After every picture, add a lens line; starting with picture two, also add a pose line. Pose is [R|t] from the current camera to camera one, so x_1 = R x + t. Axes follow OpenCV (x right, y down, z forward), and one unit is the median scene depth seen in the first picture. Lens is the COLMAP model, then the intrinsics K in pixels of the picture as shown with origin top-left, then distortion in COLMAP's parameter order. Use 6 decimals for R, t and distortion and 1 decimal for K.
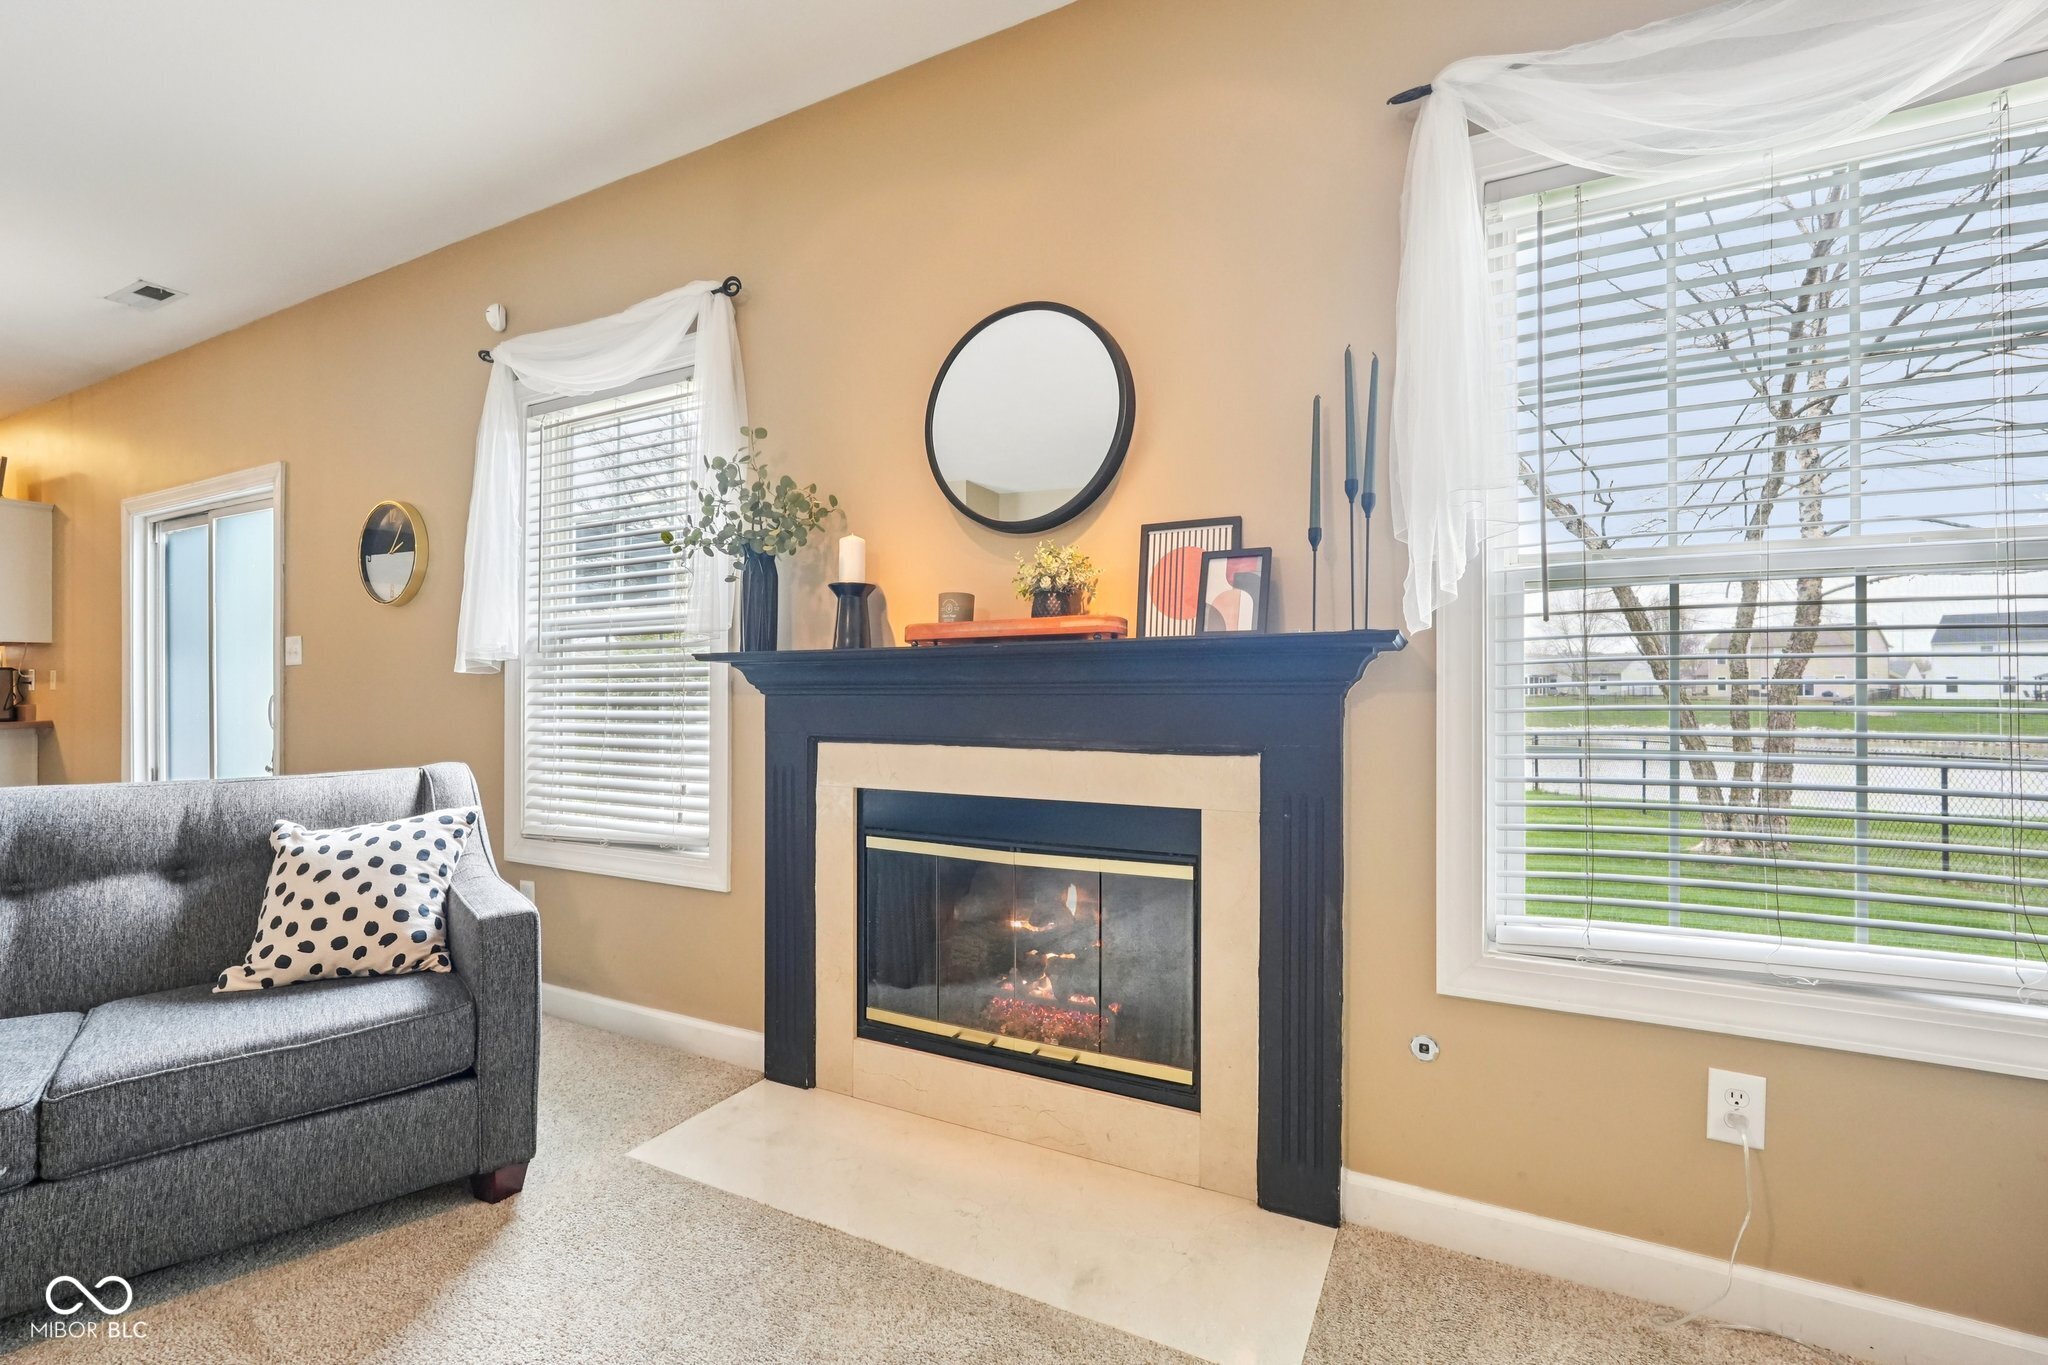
lens RADIAL K [[899.4, 0, 1021.5], [0, 899.4, 684.1], [0, 0, 1]] dist [-0.016250, 0.009304]
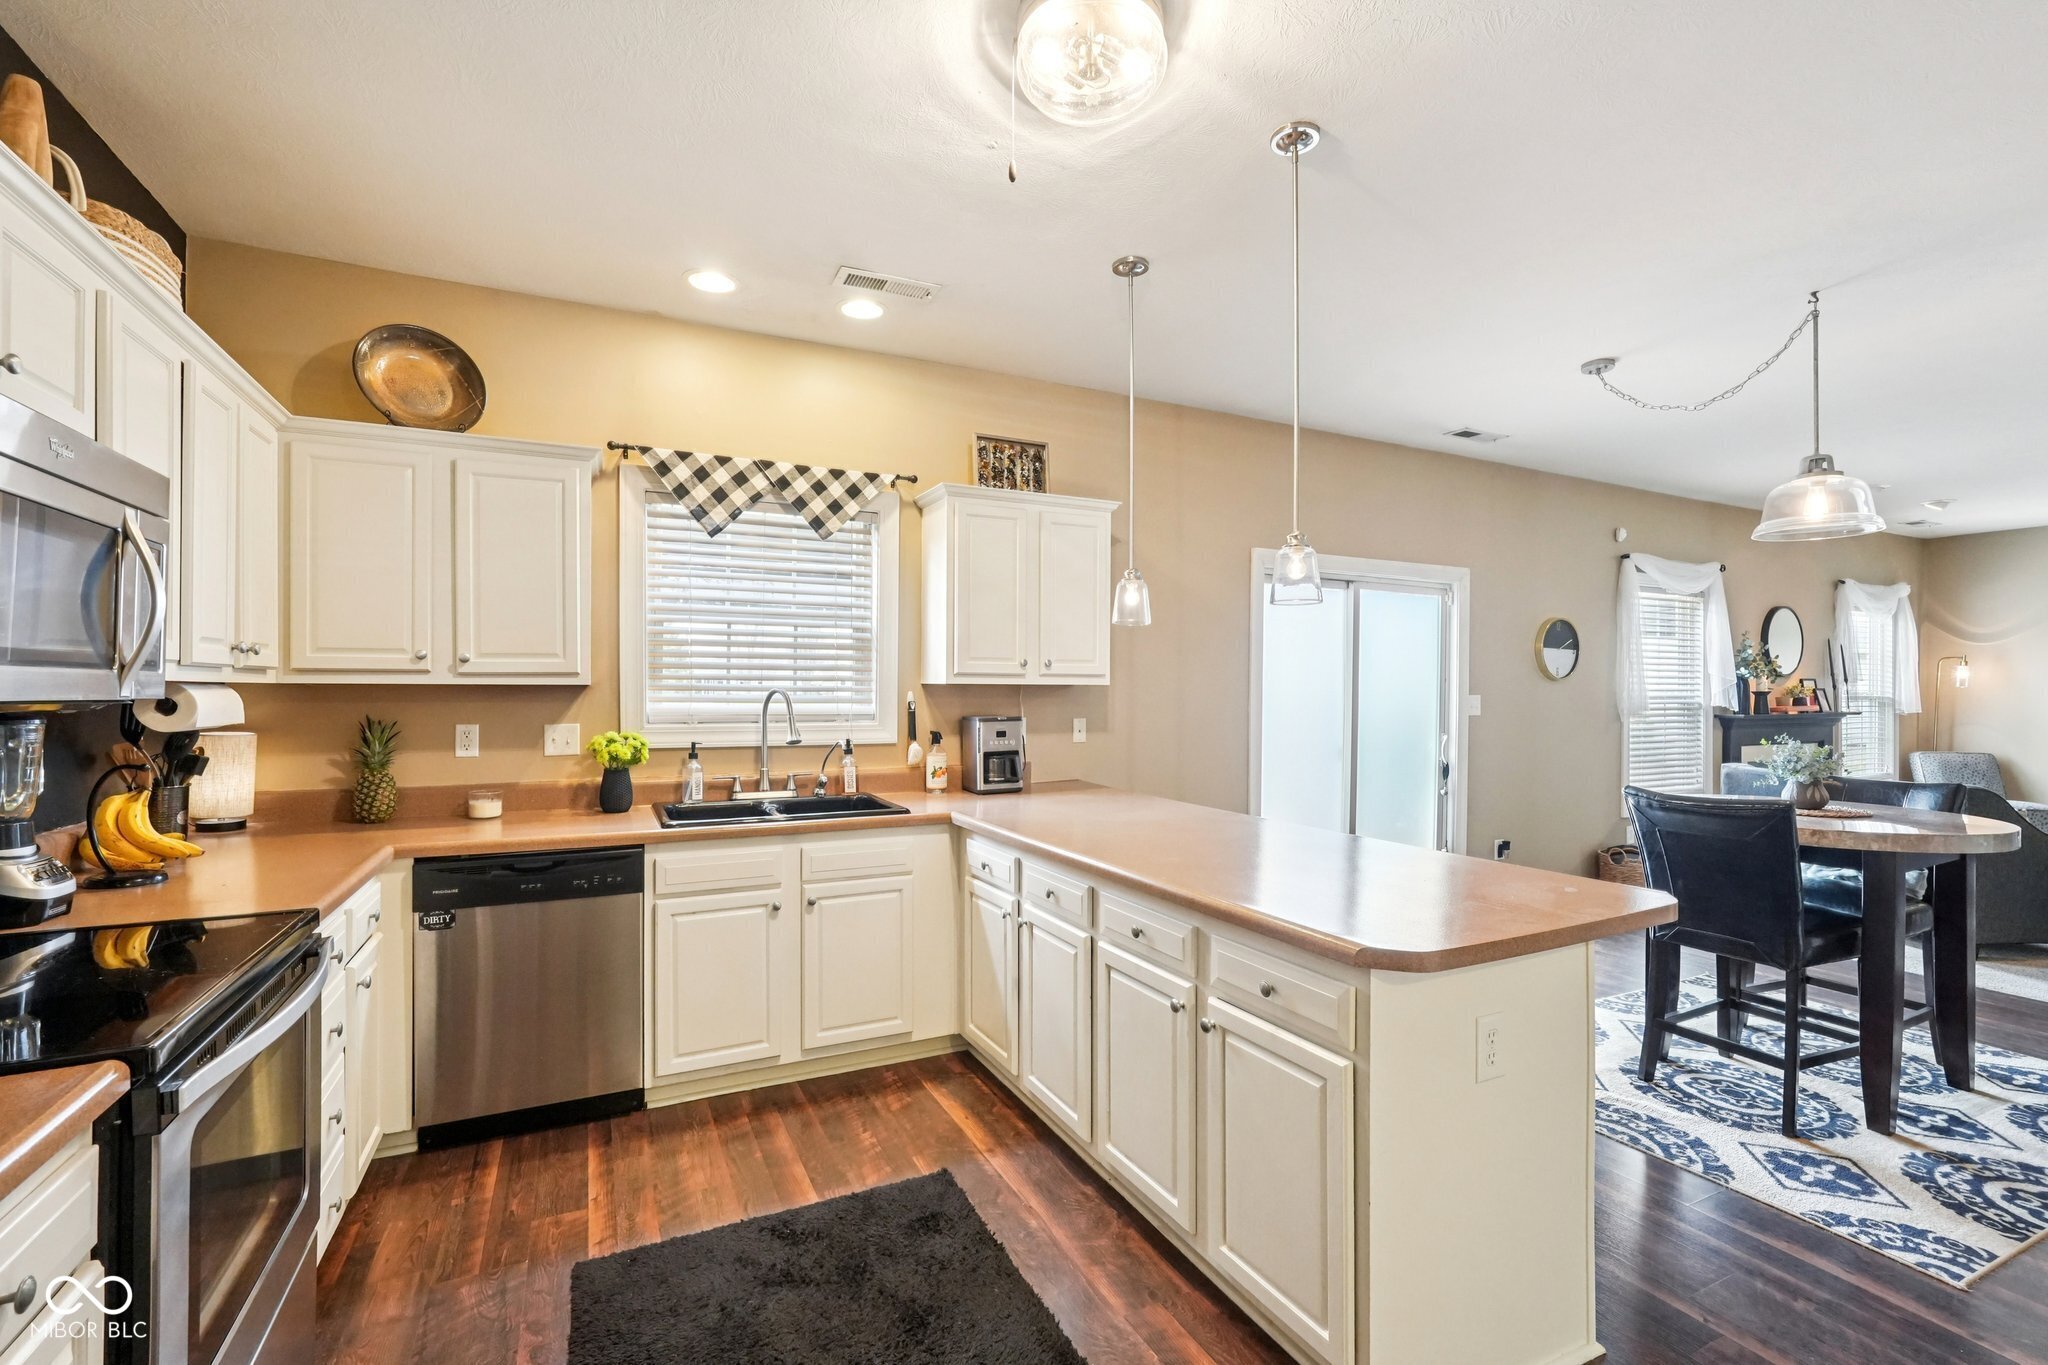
lens RADIAL K [[899.4, 0, 1021.5], [0, 899.4, 684.1], [0, 0, 1]] dist [-0.016250, 0.009304]
pose [[0.588035, 0.010415, 0.808768, -4.575896], [-0.010581, 0.999931, -0.005184, -0.108401], [-0.808766, -0.005509, 0.588105, 1.440097]]
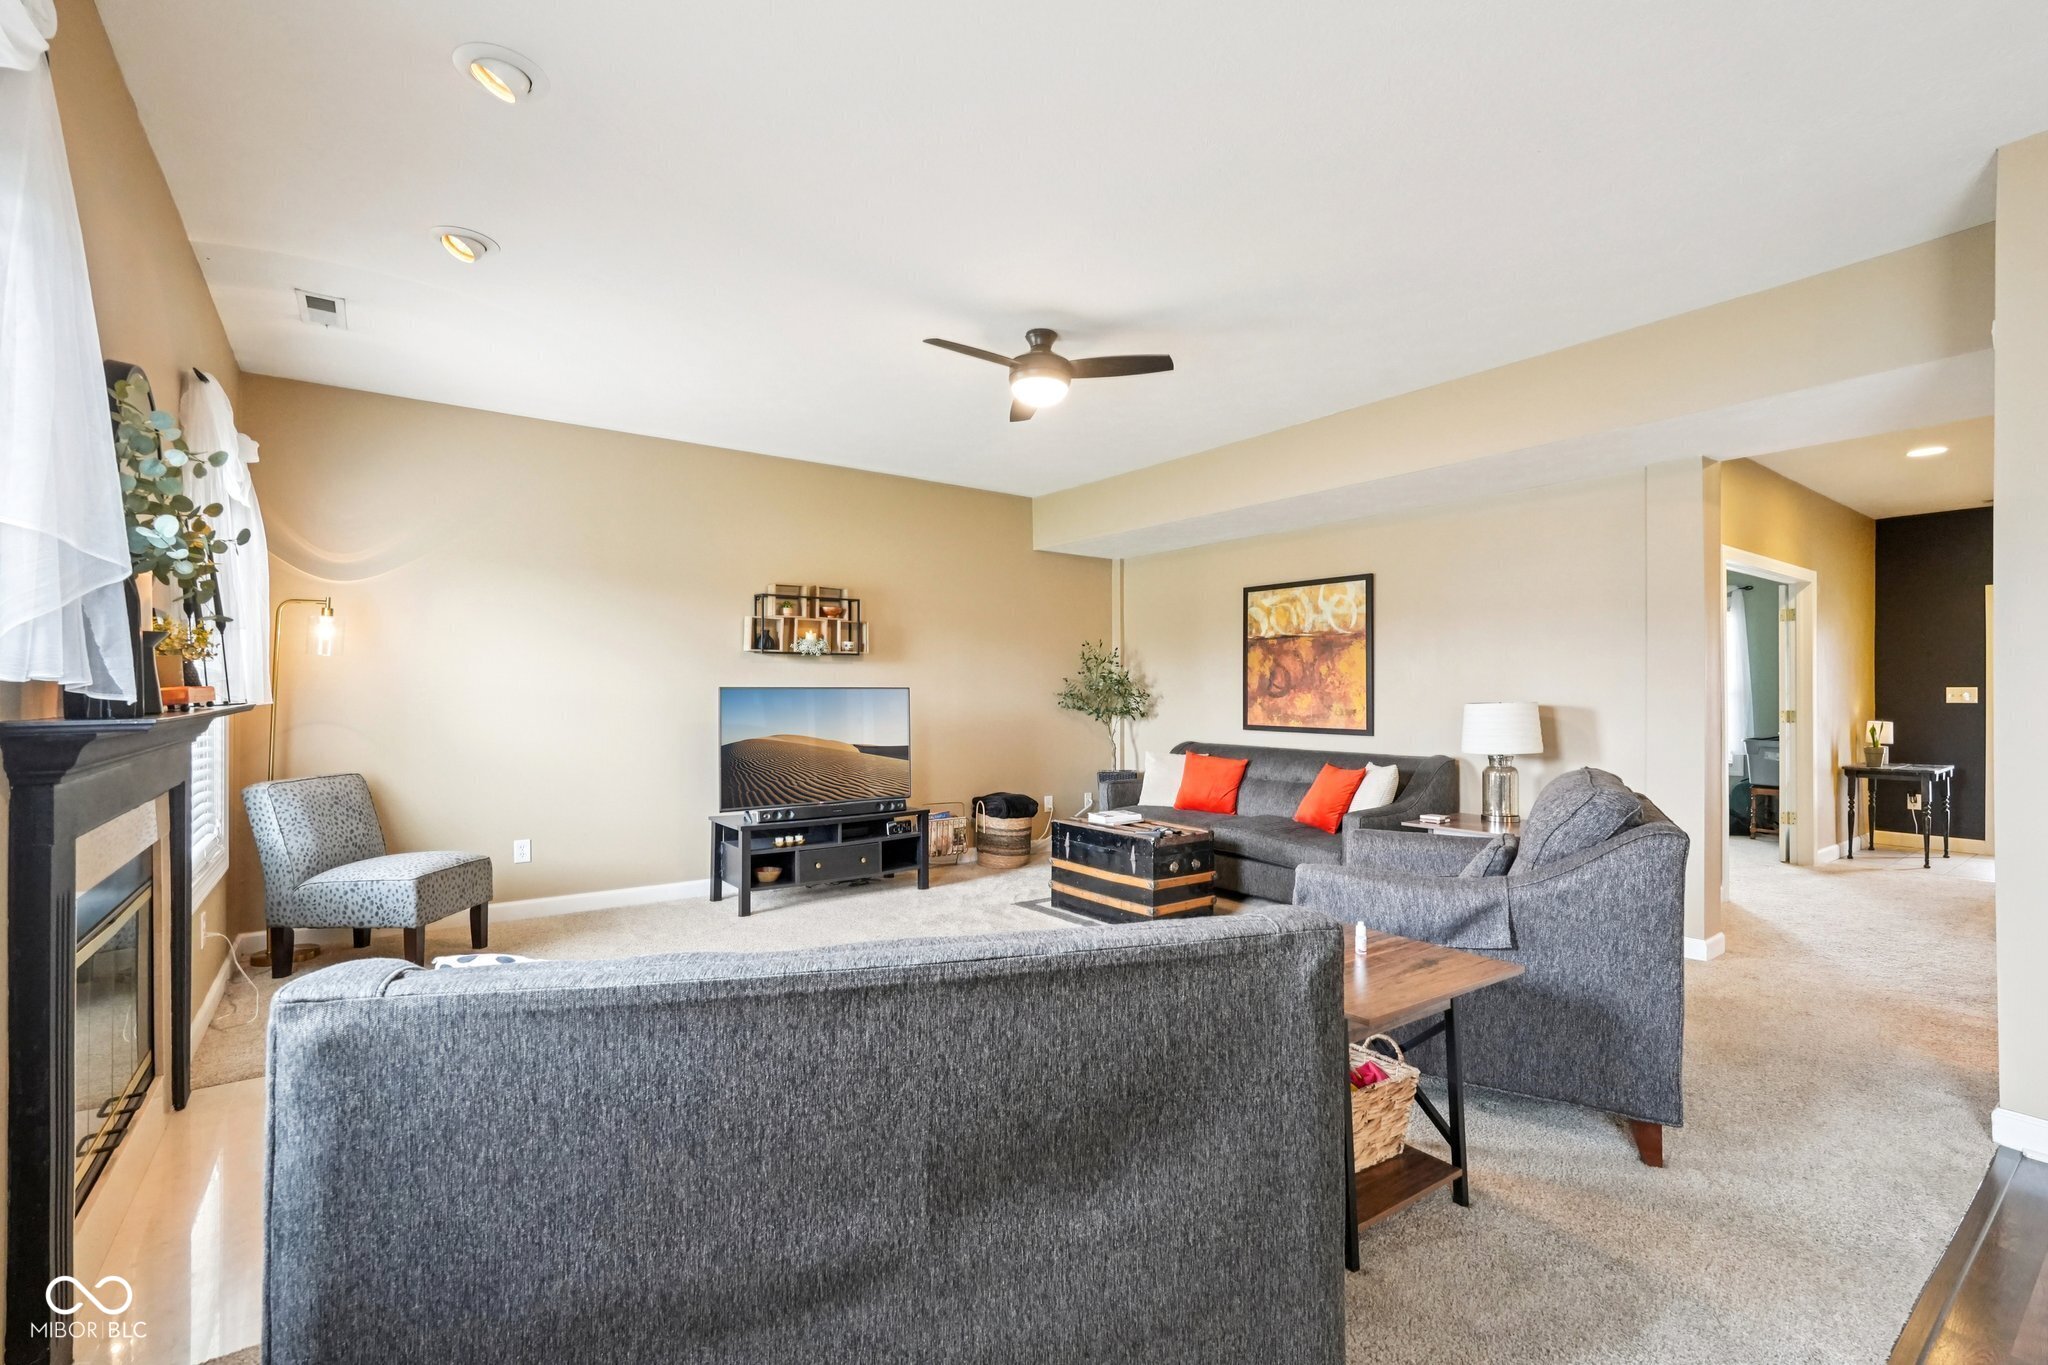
lens RADIAL K [[899.4, 0, 1021.5], [0, 899.4, 684.1], [0, 0, 1]] dist [-0.016250, 0.009304]
pose [[-0.899502, 0.003966, 0.436899, -1.448804], [-0.002560, 0.999894, -0.014346, -0.066239], [-0.436910, -0.014023, -0.899396, 1.592926]]
